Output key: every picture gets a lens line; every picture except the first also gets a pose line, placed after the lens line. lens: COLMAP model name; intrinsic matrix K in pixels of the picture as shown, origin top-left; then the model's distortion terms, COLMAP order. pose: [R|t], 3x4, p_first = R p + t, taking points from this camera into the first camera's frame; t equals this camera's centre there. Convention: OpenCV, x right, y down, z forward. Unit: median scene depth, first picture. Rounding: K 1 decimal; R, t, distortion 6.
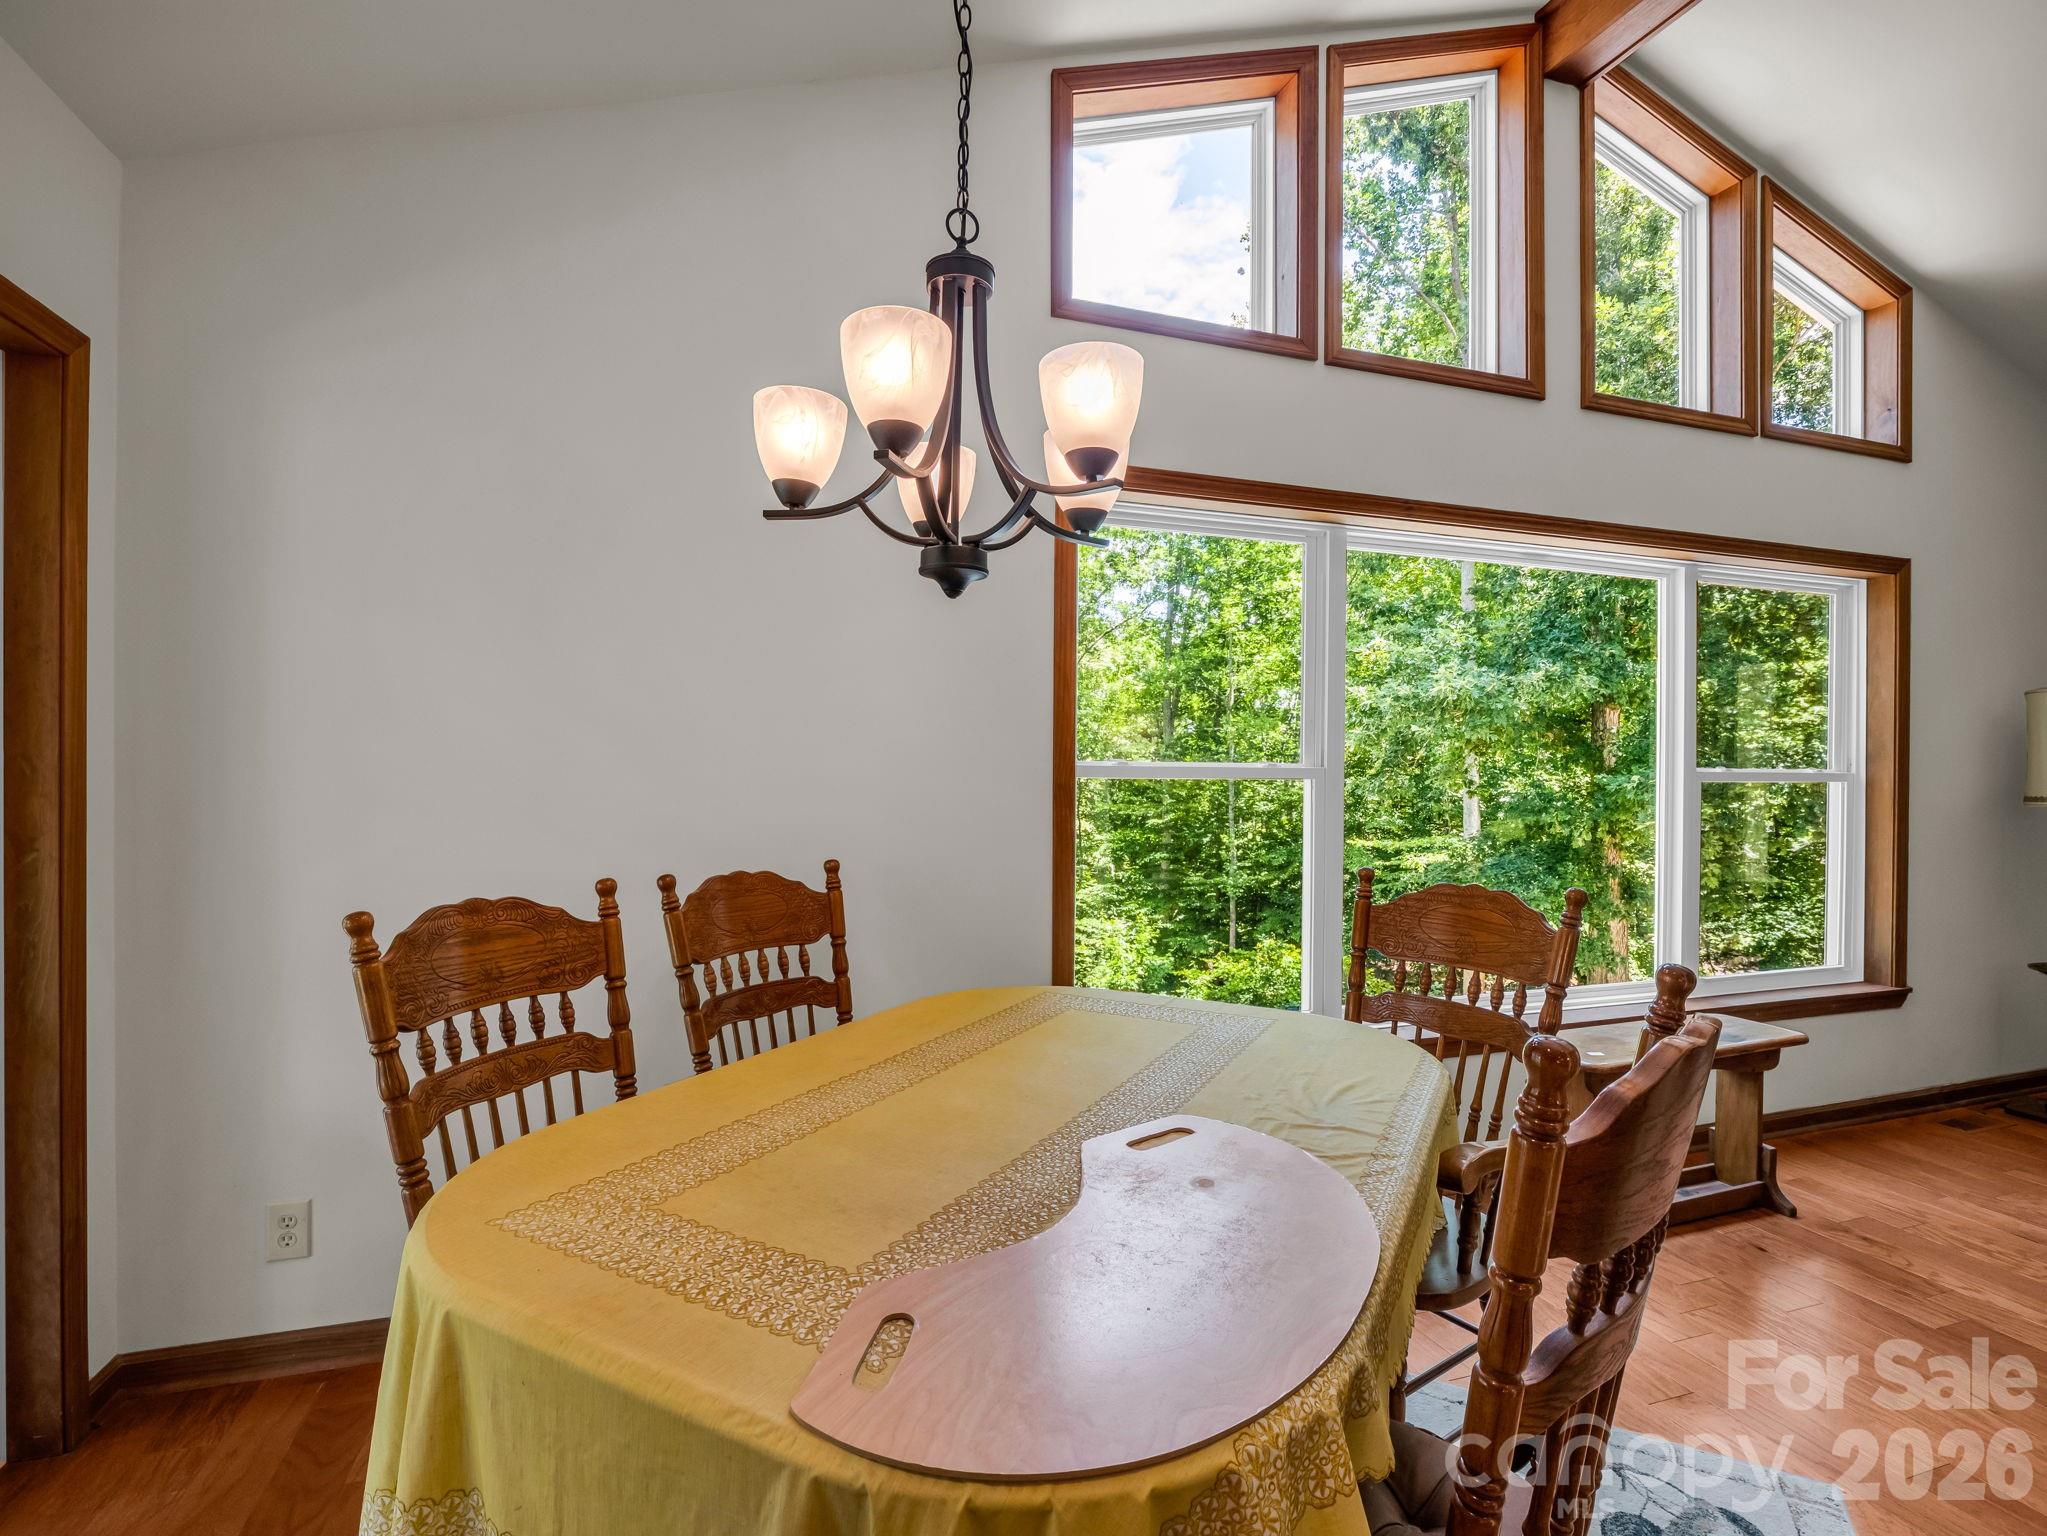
lens RADIAL K [[992.6, 0, 1027.0], [0, 992.6, 770.4], [0, 0, 1]] dist [-0.018734, -0.000212]
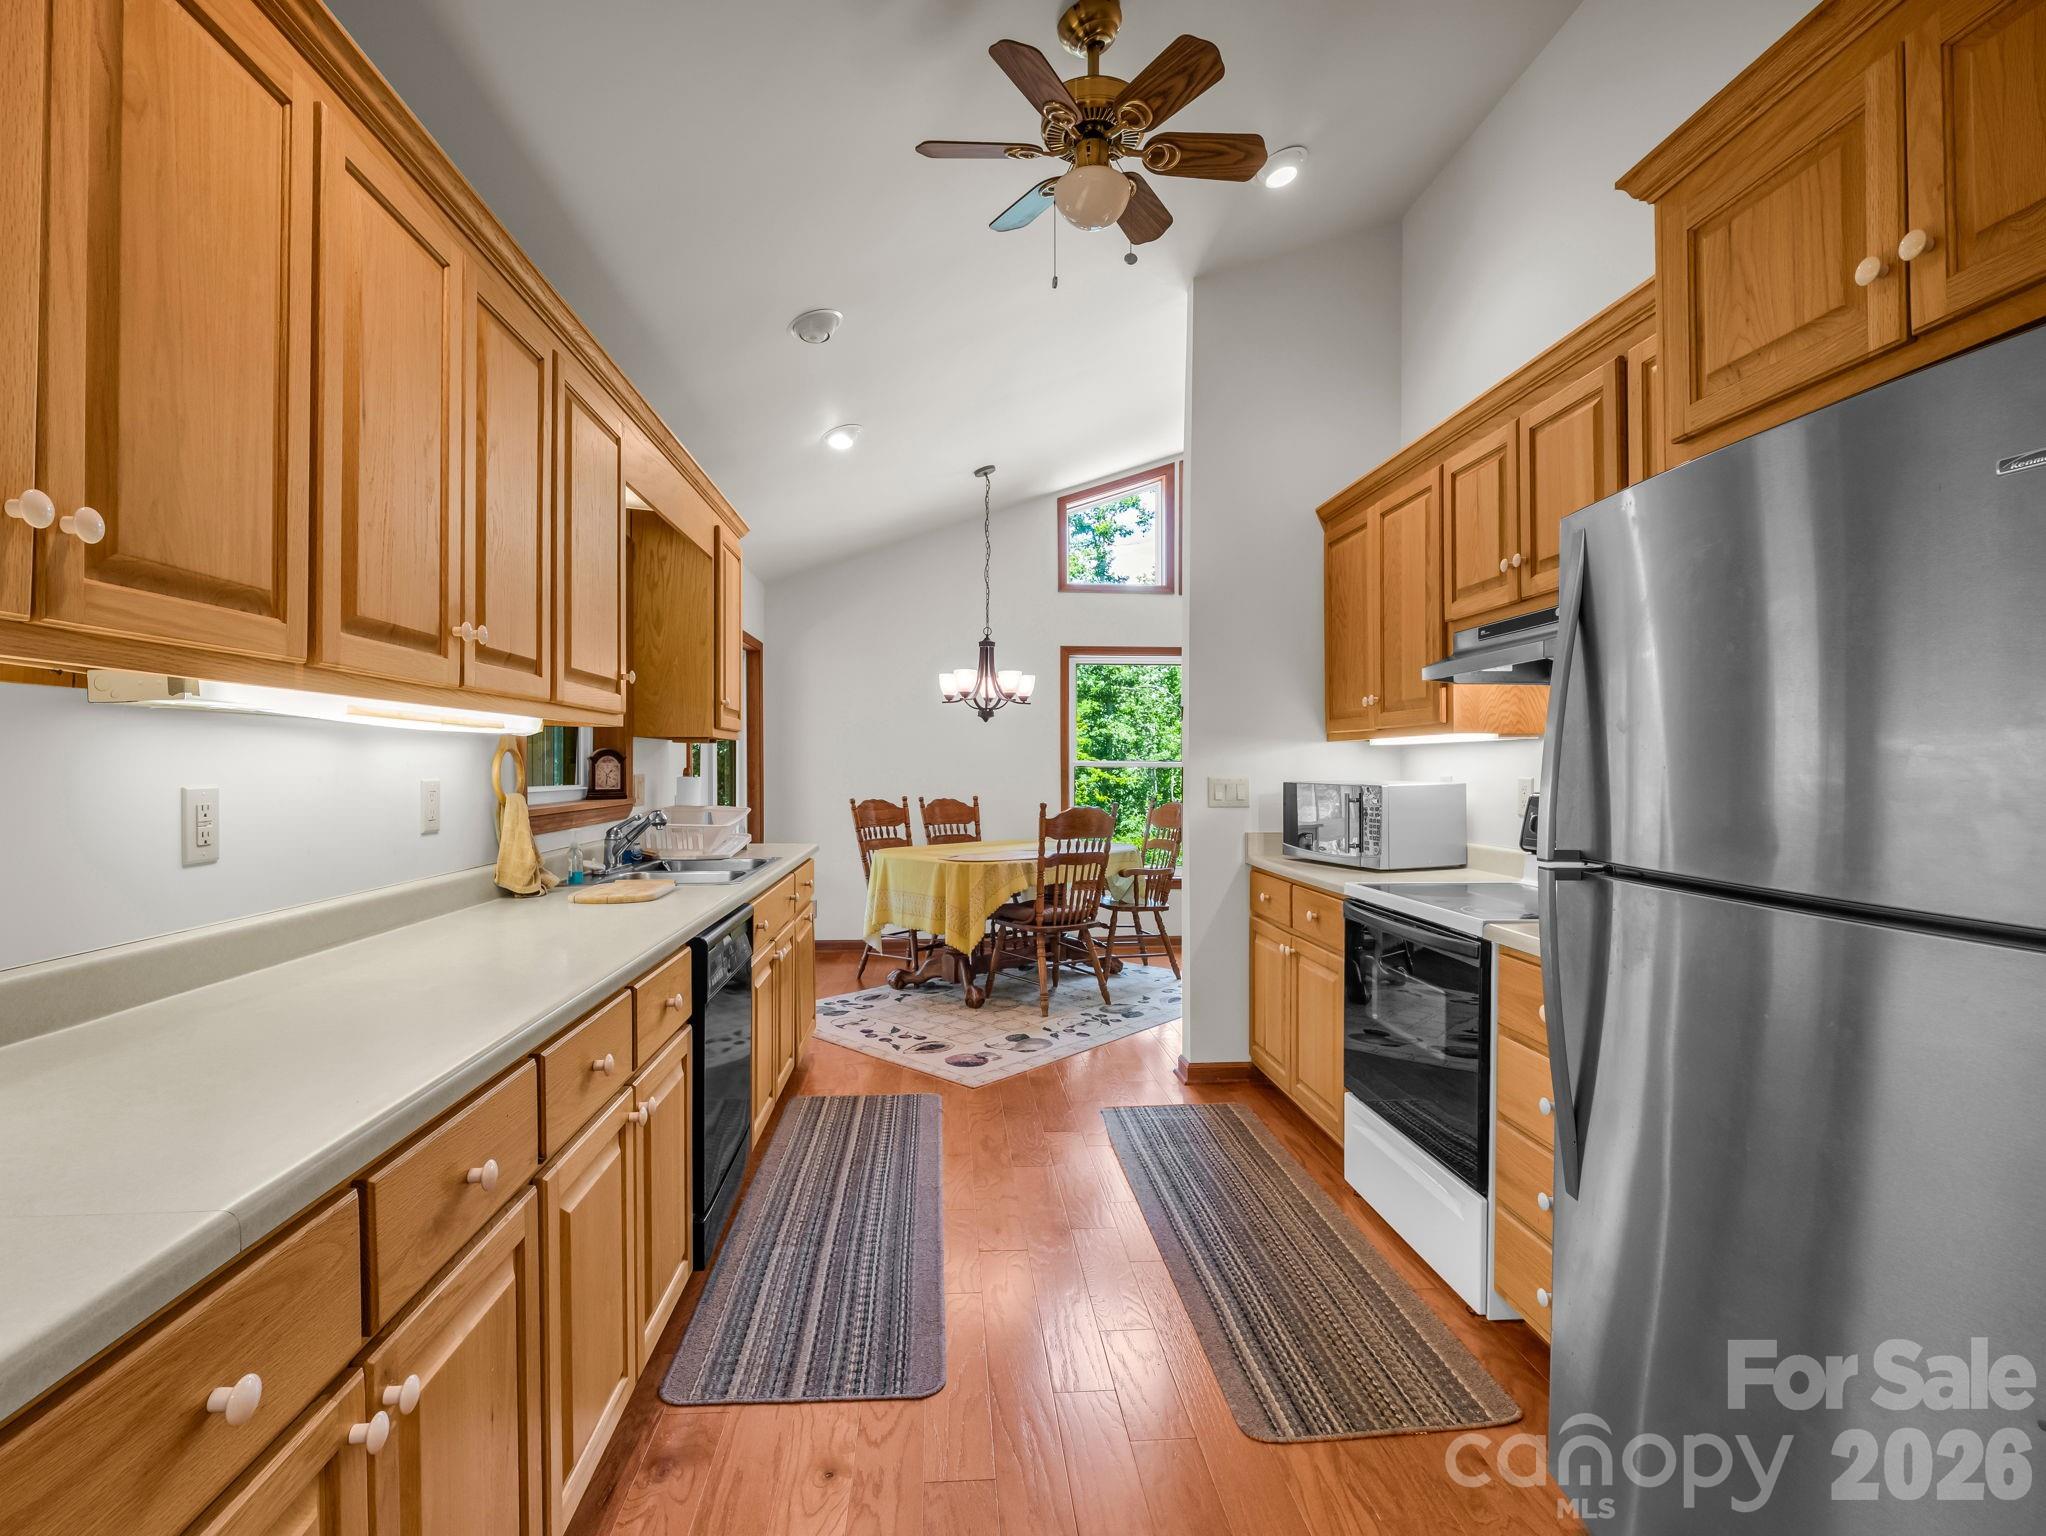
lens RADIAL K [[992.1, 0, 1020.1], [0, 992.1, 761.9], [0, 0, 1]] dist [-0.018734, -0.000212]
pose [[0.967932, -0.007429, -0.251104, 0.862222], [0.006500, 0.999969, -0.004530, 0.006747], [0.251129, 0.002753, 0.967950, -2.322983]]
